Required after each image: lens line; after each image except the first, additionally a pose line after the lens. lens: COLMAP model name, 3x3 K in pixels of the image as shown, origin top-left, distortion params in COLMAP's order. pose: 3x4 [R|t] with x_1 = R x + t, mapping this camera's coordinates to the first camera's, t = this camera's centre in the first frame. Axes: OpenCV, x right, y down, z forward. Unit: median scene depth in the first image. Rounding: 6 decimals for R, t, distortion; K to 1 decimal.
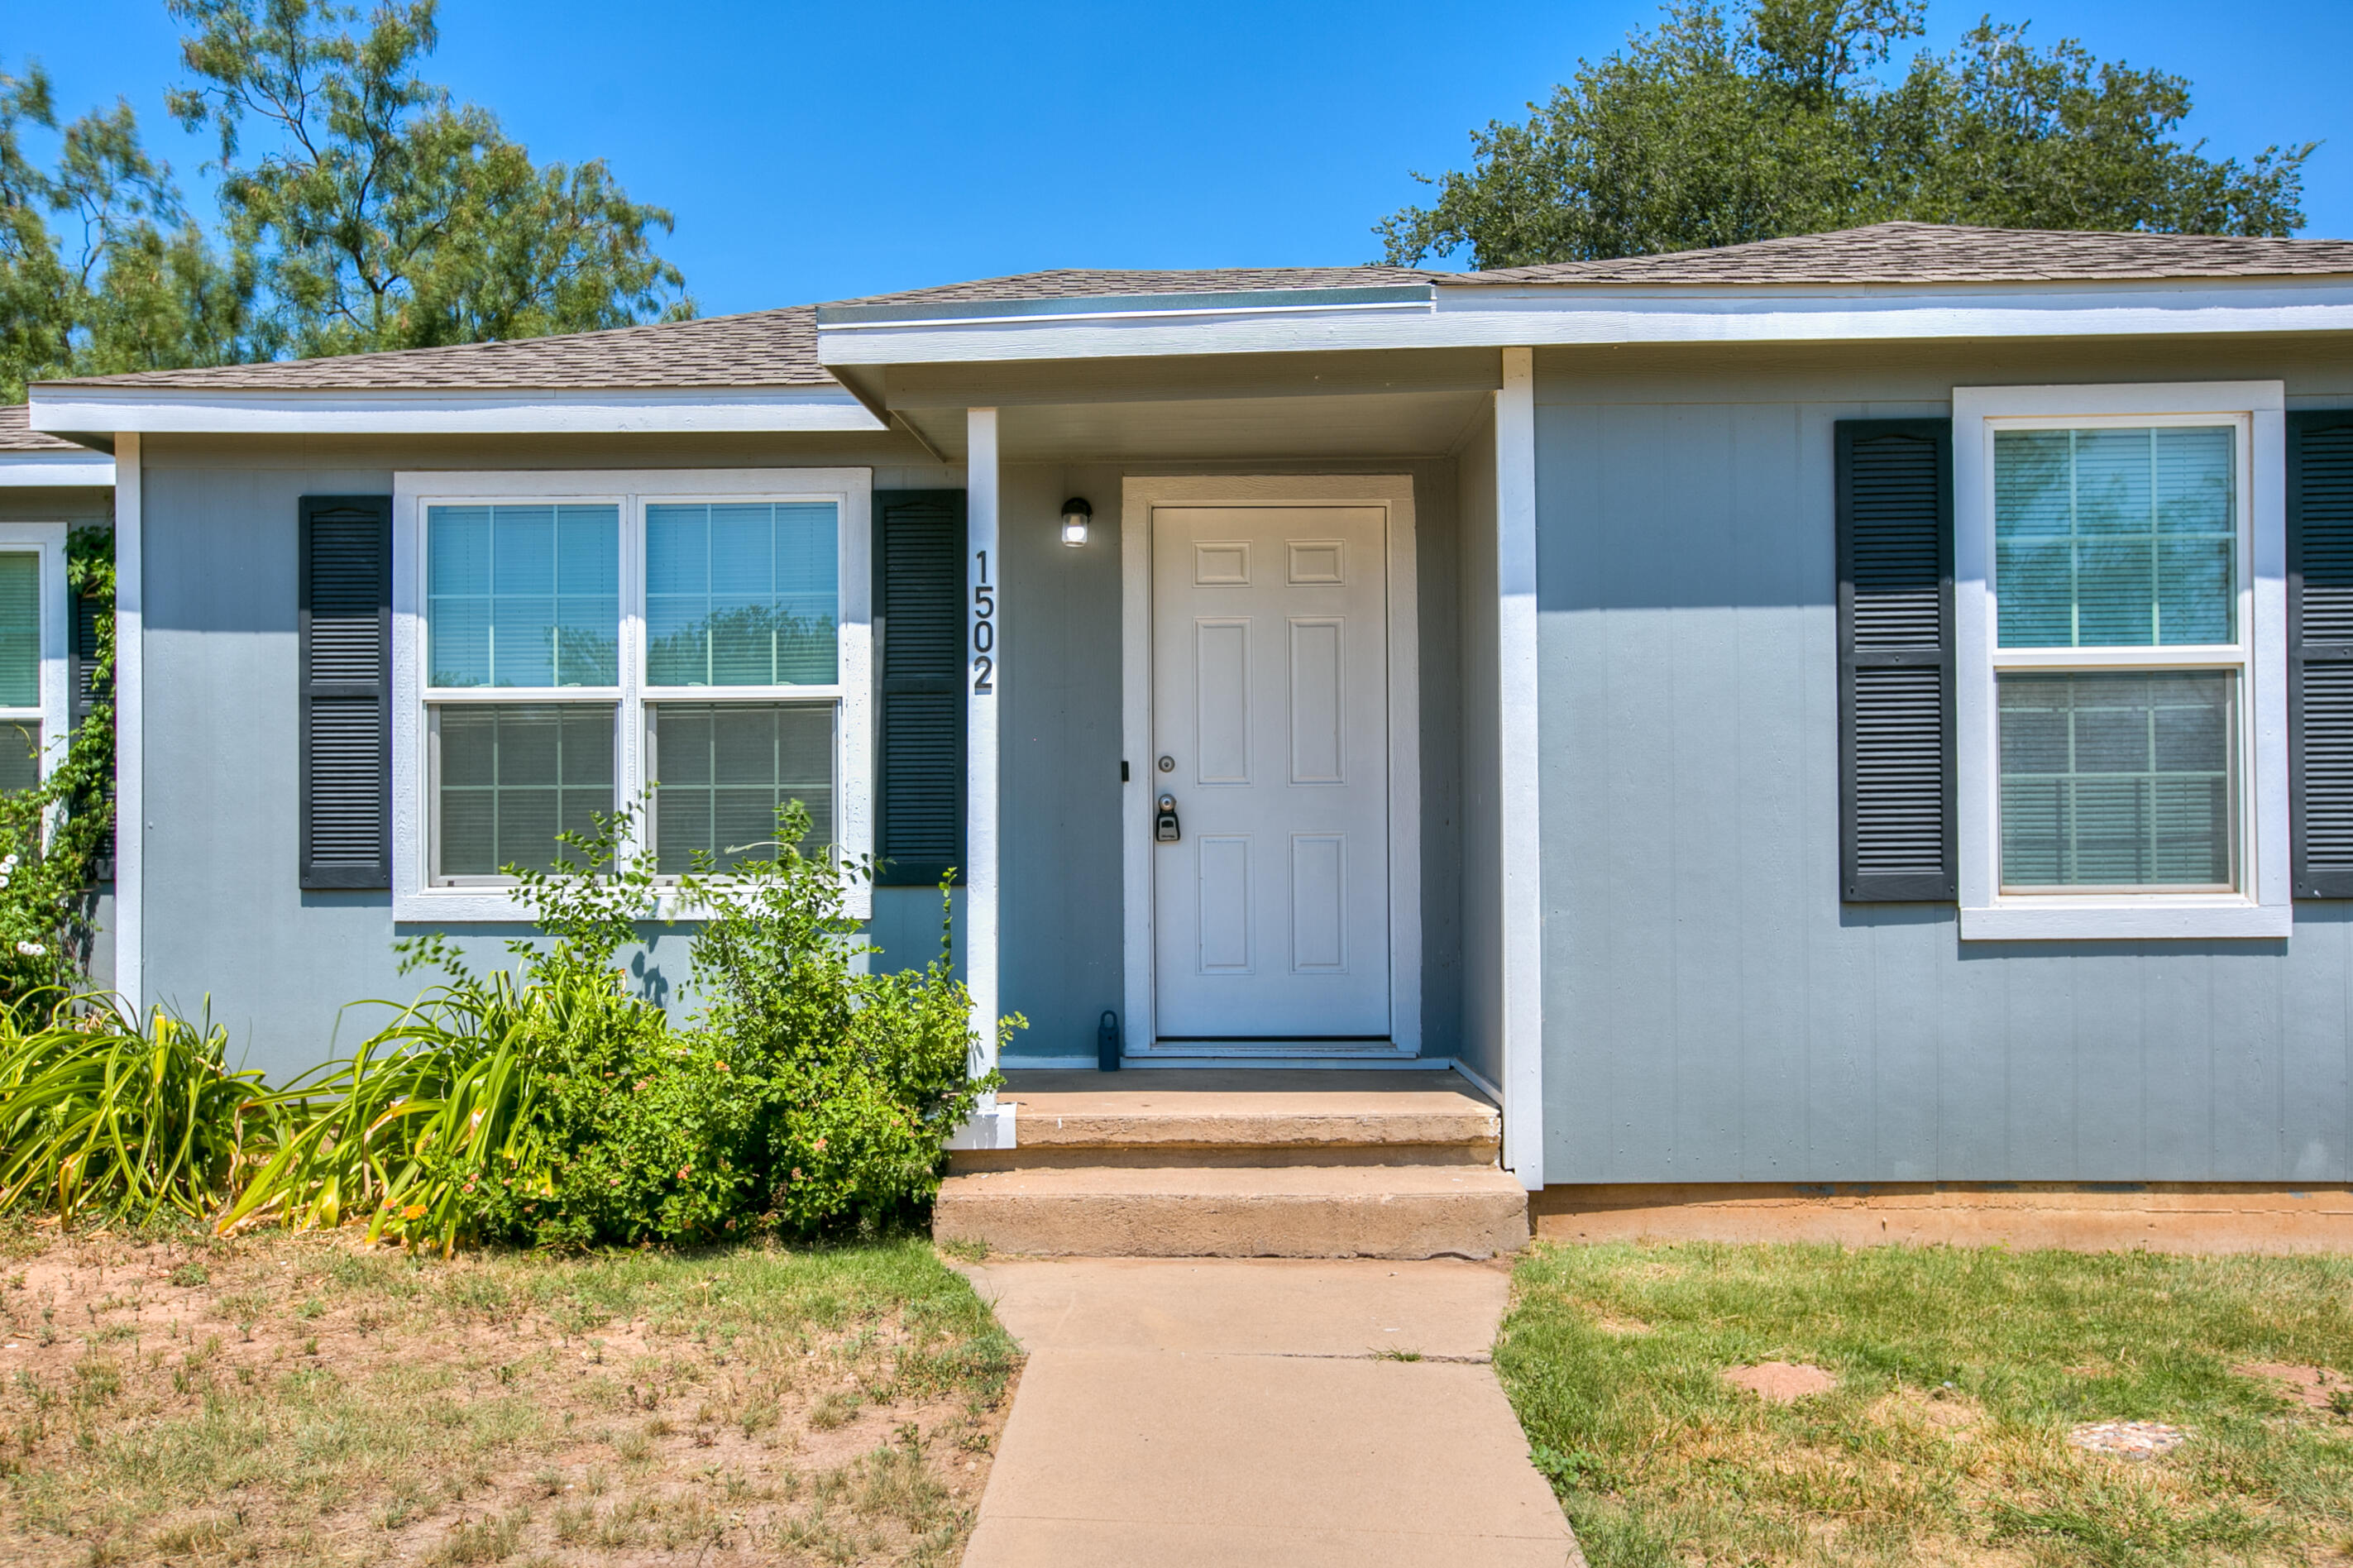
lens RADIAL K [[1927.2, 0, 1144.9], [0, 1927.2, 790.1], [0, 0, 1]] dist [-0.002816, 0.056147]
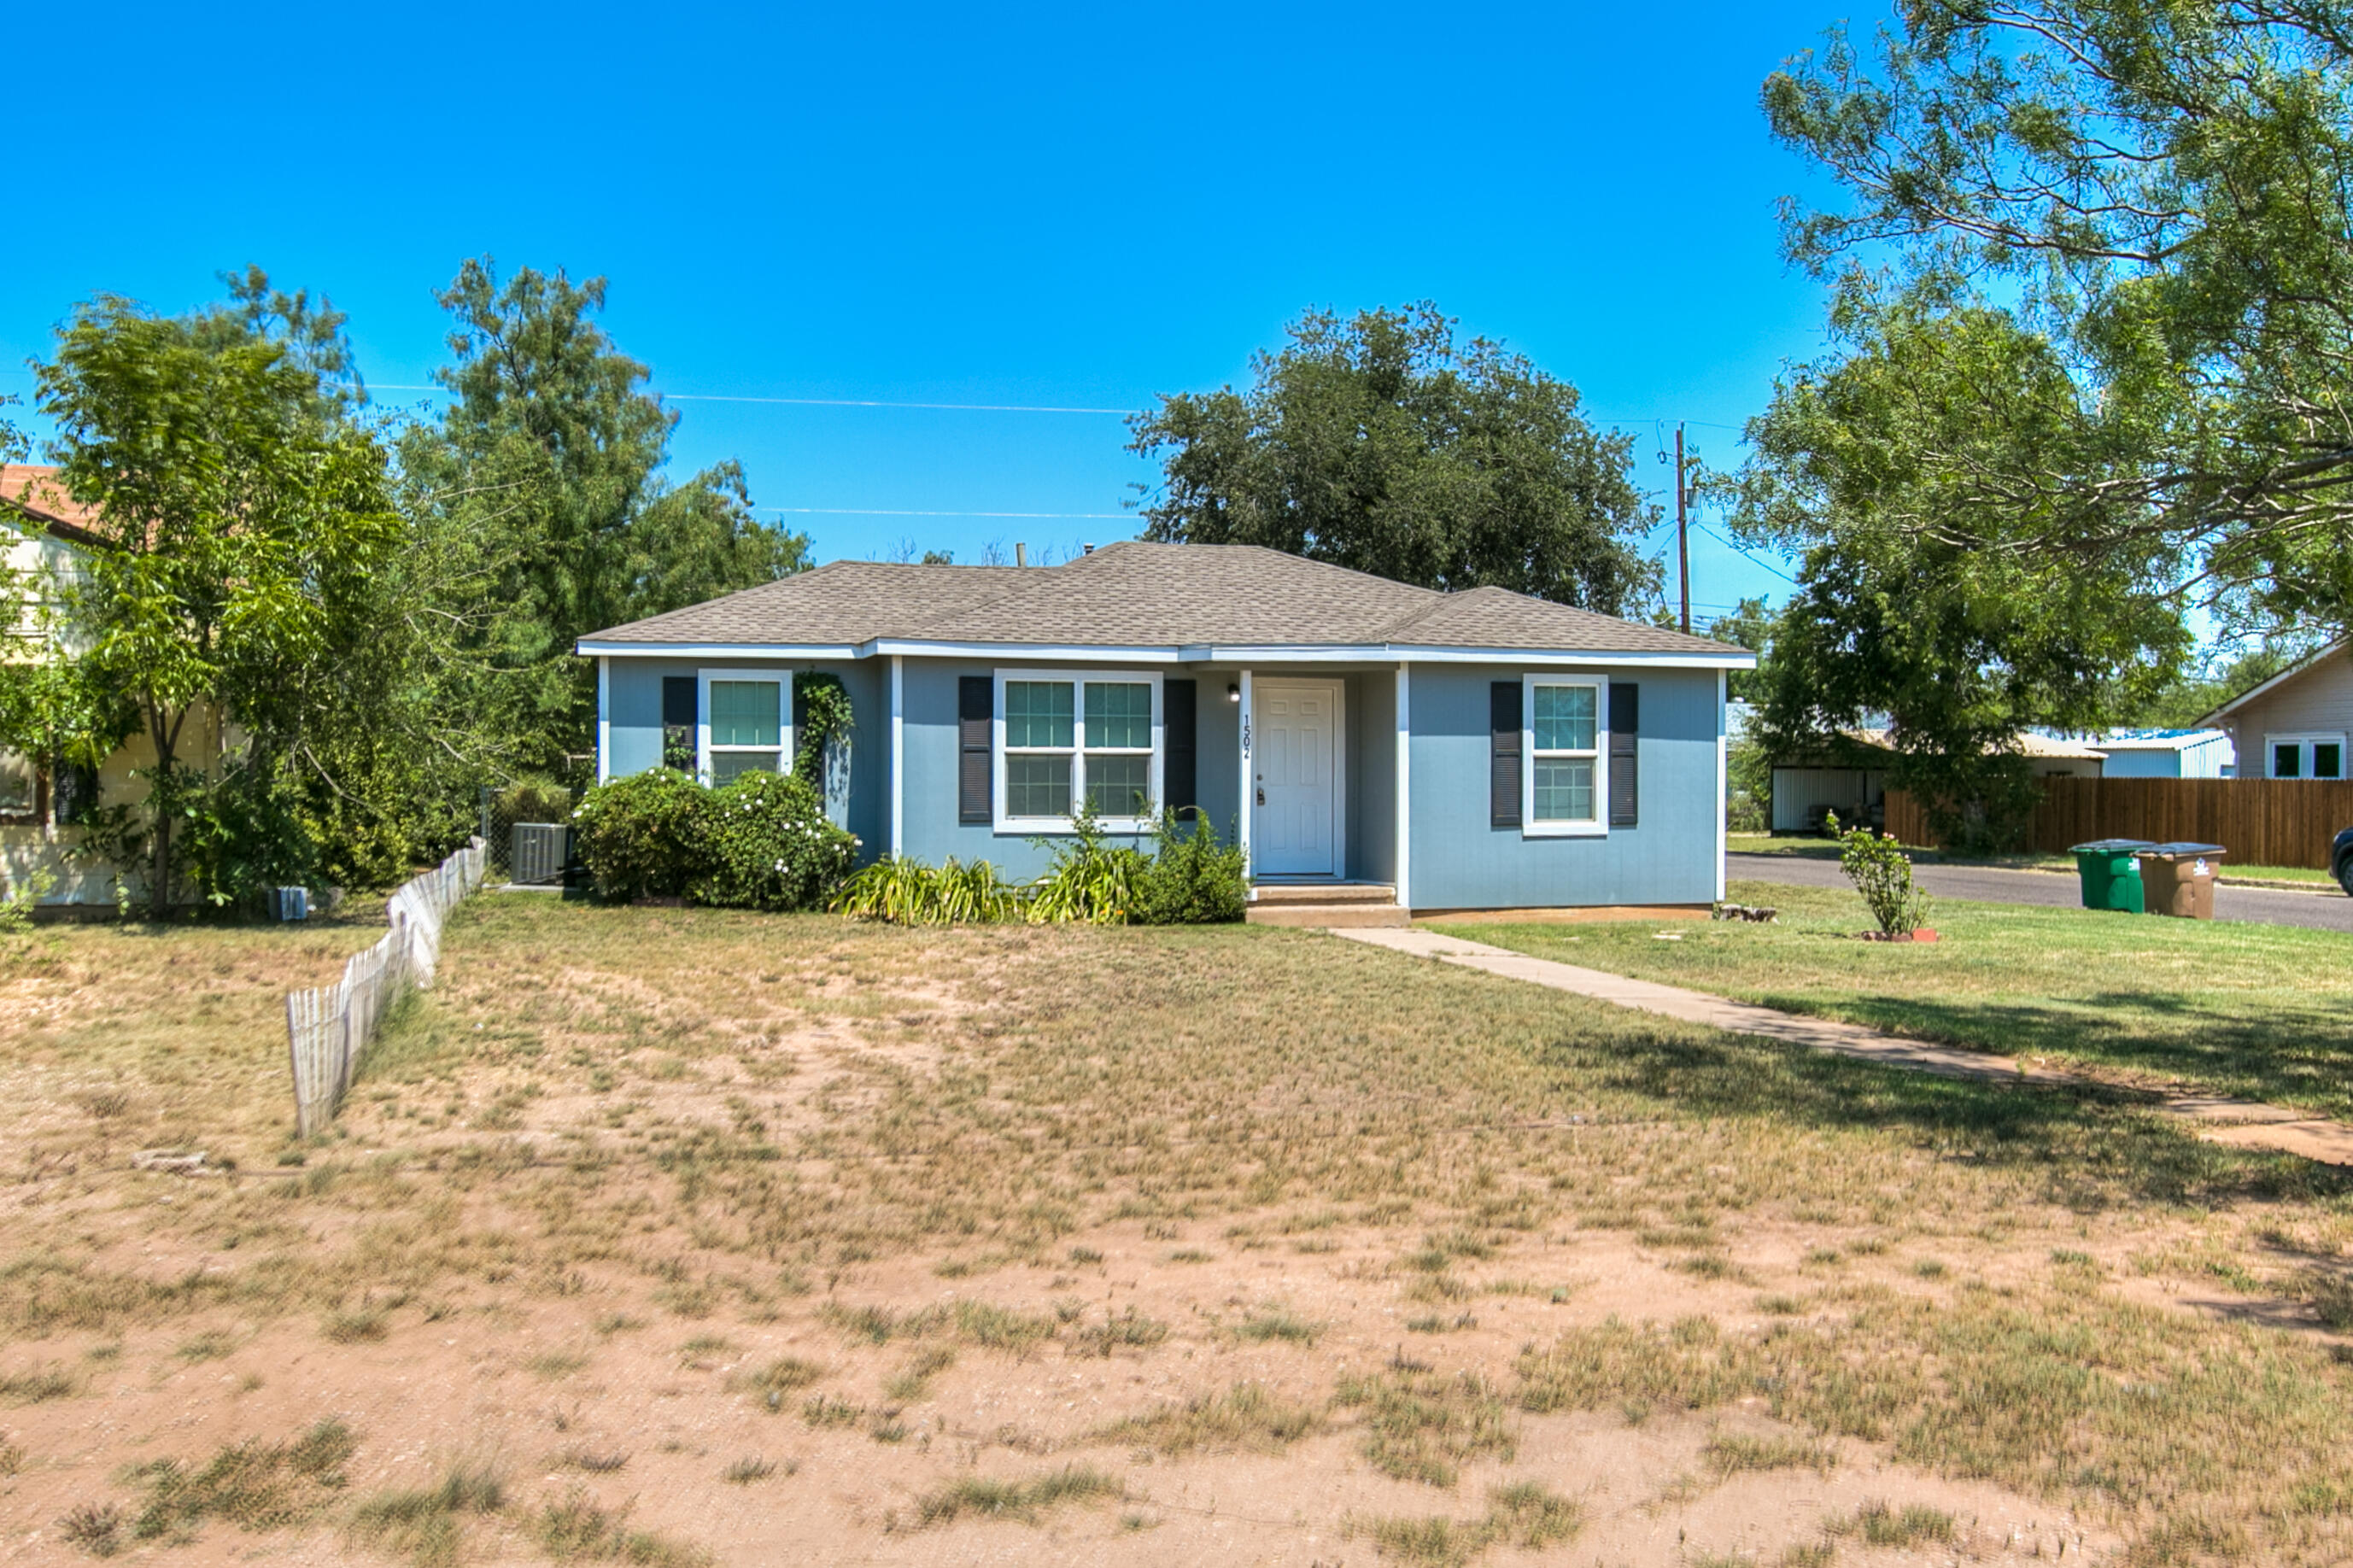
lens RADIAL K [[1901.8, 0, 1176.5], [0, 1901.8, 784.0], [0, 0, 1]] dist [-0.027817, -0.000308]
pose [[0.957482, 0.008433, 0.288371, -1.101655], [-0.013398, 0.999794, 0.015249, -0.054624], [-0.288183, -0.018464, 0.957397, -1.981276]]
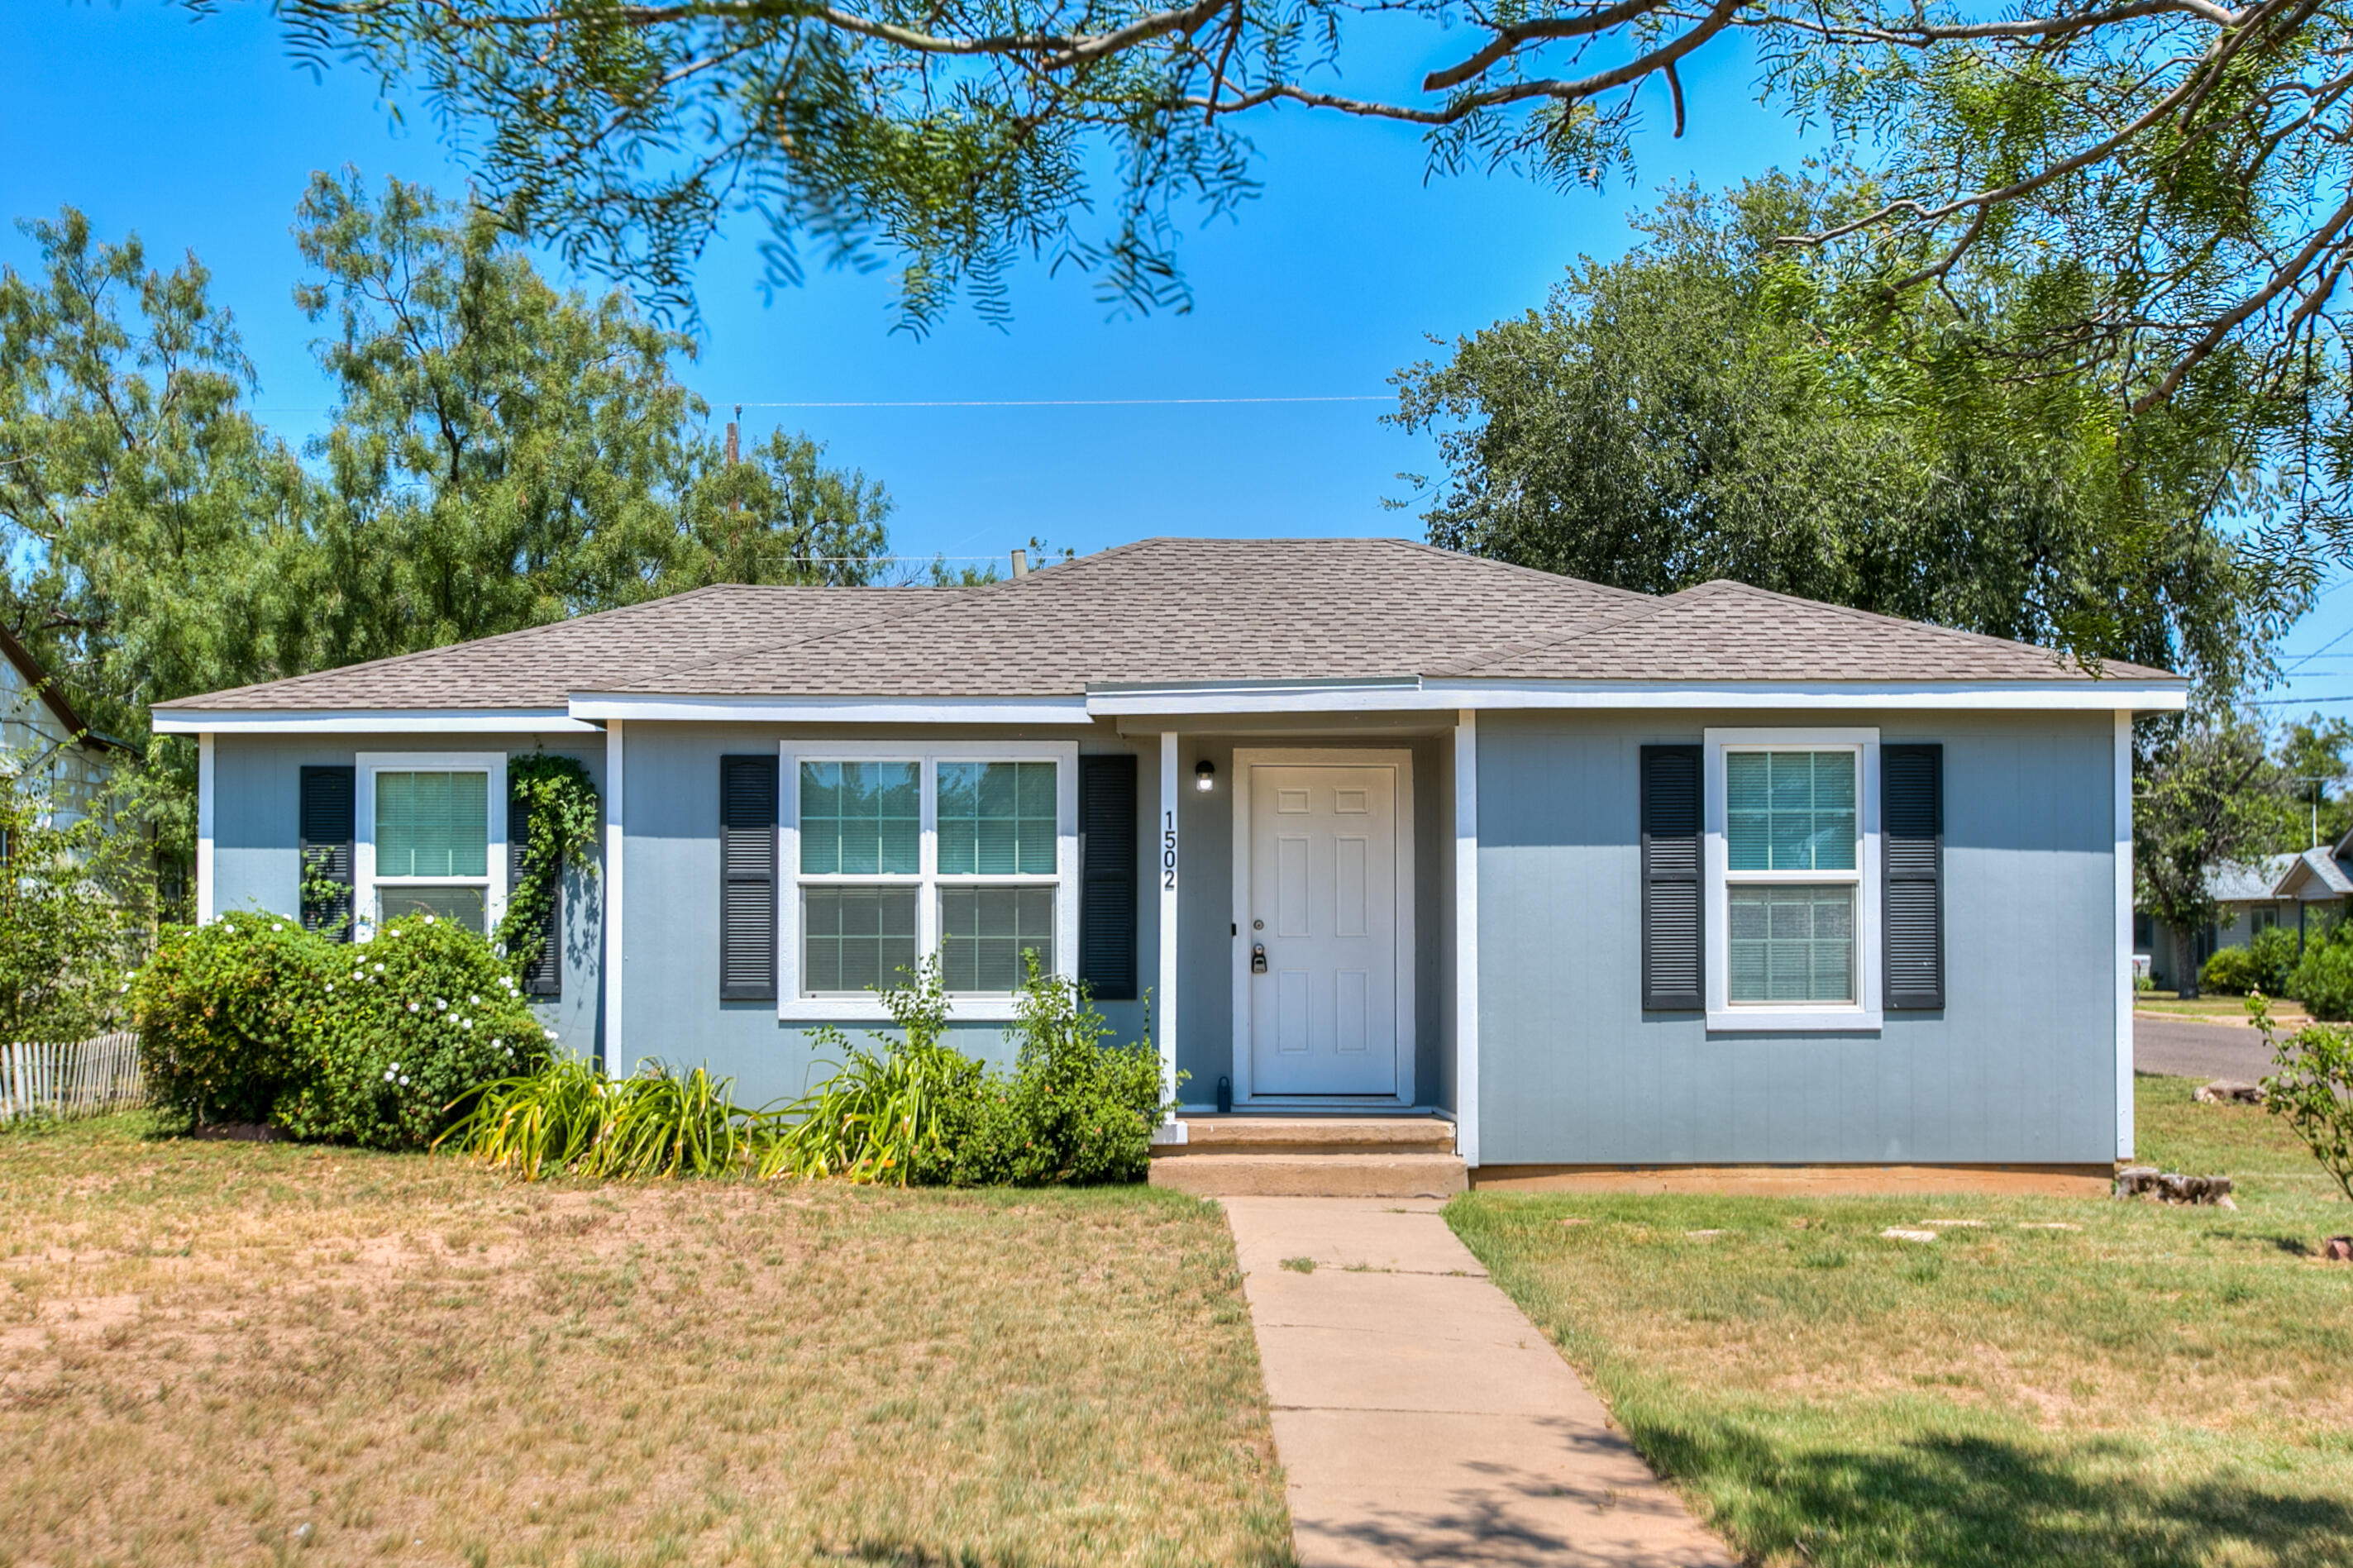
lens RADIAL K [[2523.2, 0, 1177.0], [0, 2523.2, 874.7], [0, 0, 1]] dist [0.042555, 0.000893]
pose [[0.999329, 0.007012, 0.035949, -0.160765], [-0.006693, 0.999937, -0.008994, -0.043274], [-0.036010, 0.008747, 0.999313, -1.340066]]
